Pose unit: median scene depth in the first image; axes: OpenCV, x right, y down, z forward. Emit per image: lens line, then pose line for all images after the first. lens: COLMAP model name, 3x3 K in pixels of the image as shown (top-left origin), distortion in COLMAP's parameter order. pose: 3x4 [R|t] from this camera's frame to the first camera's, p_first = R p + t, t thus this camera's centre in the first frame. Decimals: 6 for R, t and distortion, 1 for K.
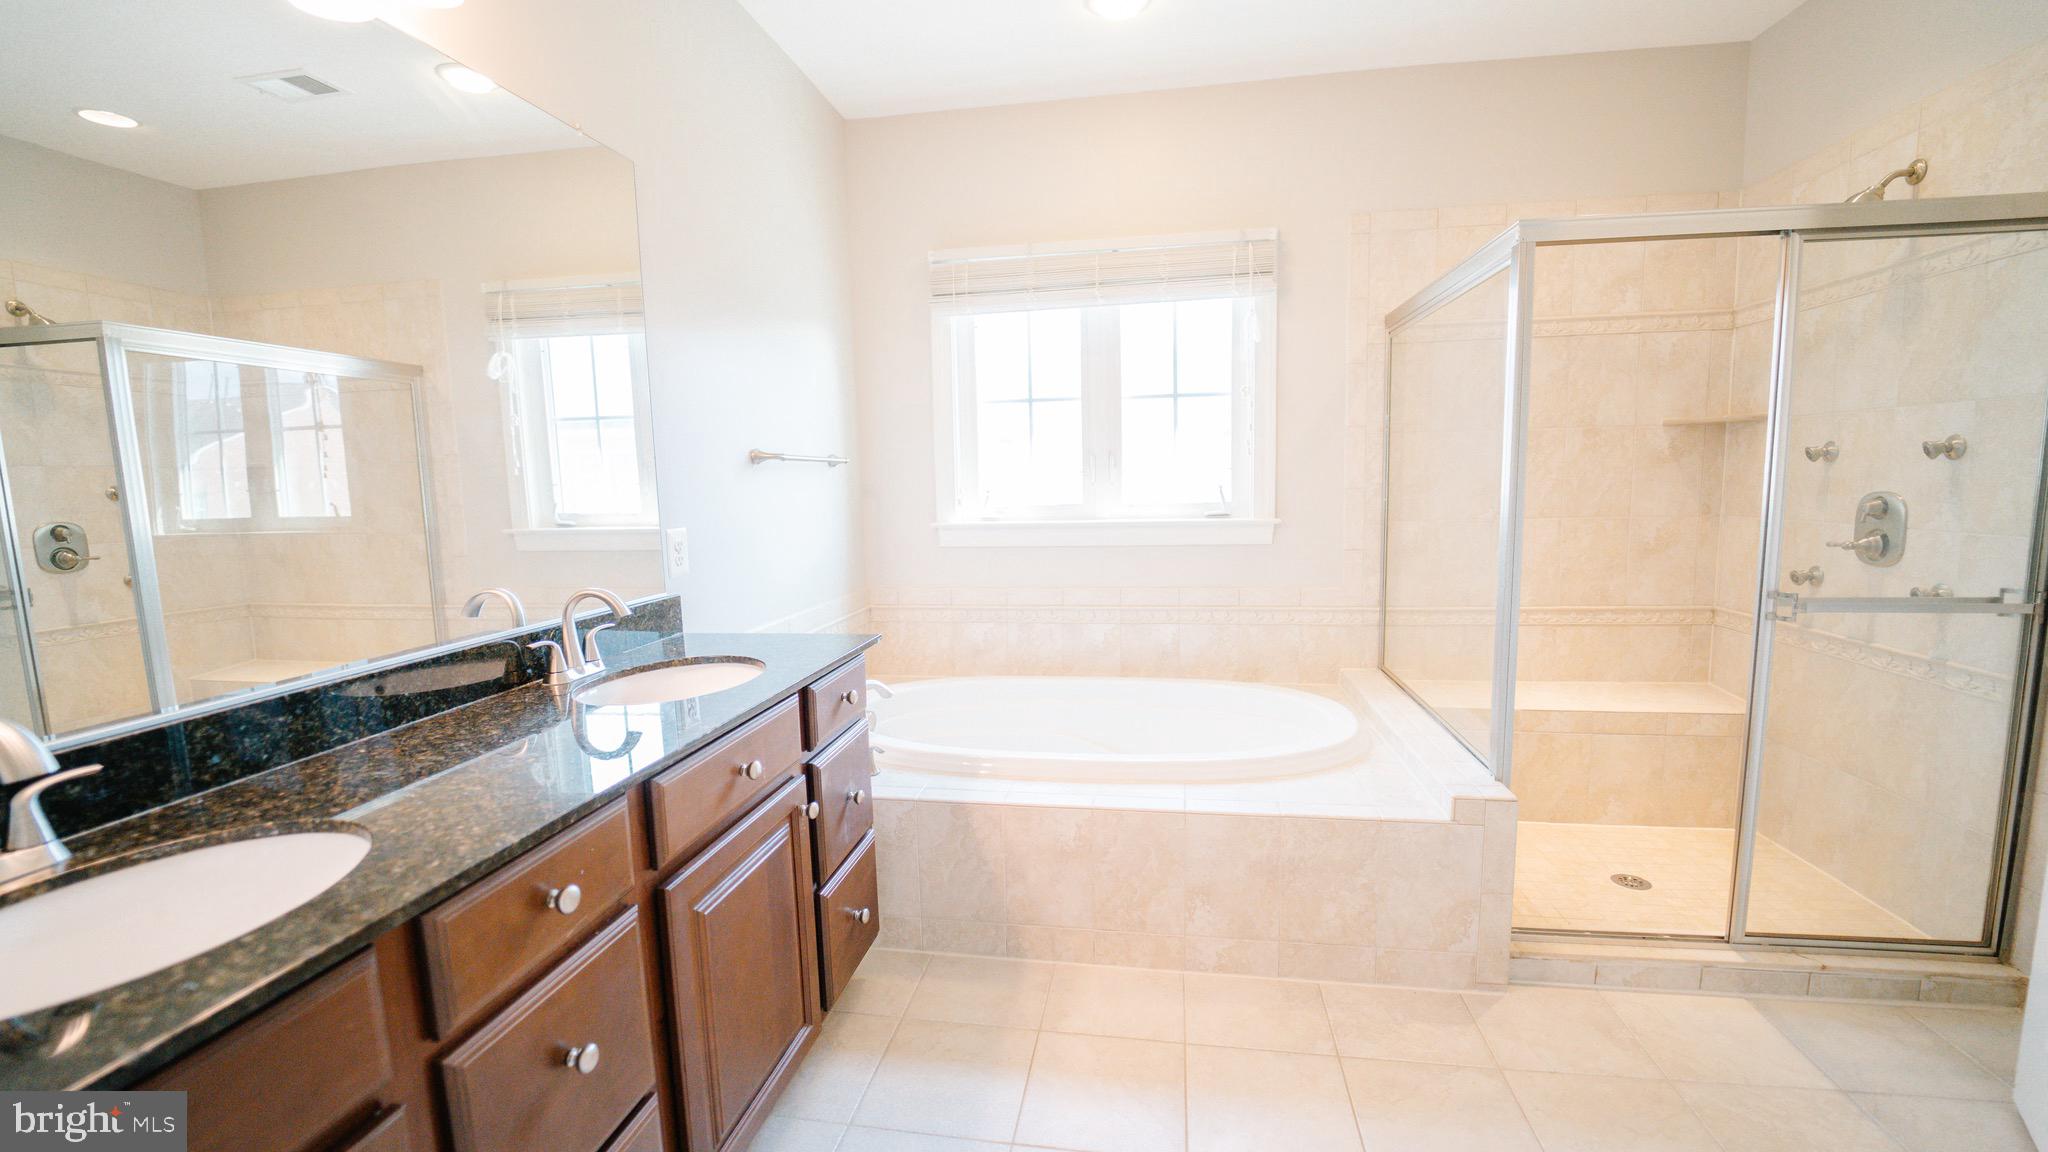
lens RADIAL K [[808.6, 0, 1024.0], [0, 808.6, 576.0], [0, 0, 1]] dist [-0.020945, -0.000022]
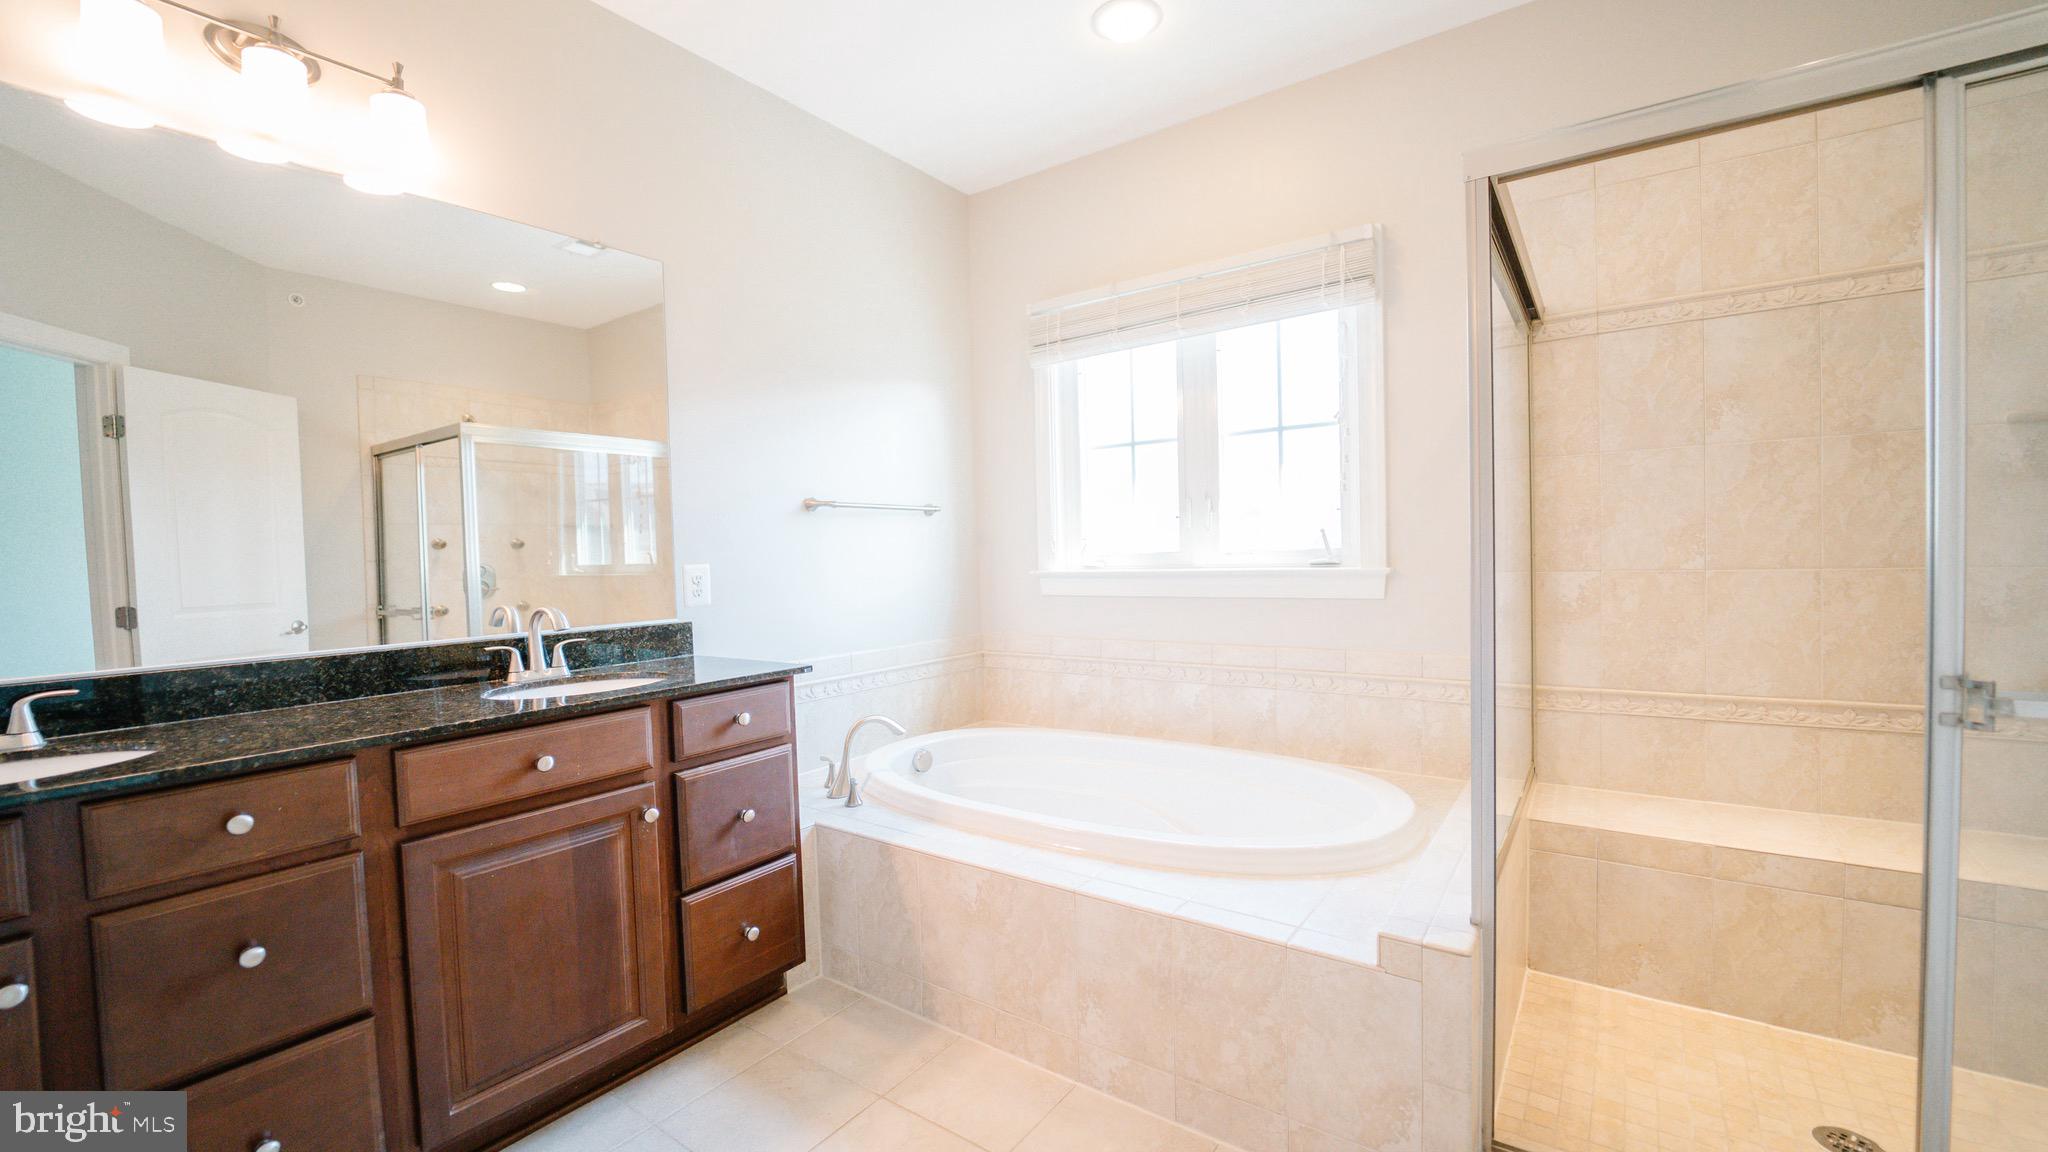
lens RADIAL K [[808.6, 0, 1024.0], [0, 808.6, 576.0], [0, 0, 1]] dist [-0.020945, -0.000022]
pose [[0.902573, 0.012707, -0.430349, 0.368843], [-0.046060, 0.996678, -0.067172, 0.010135], [0.428065, 0.080450, 0.900160, 0.118167]]
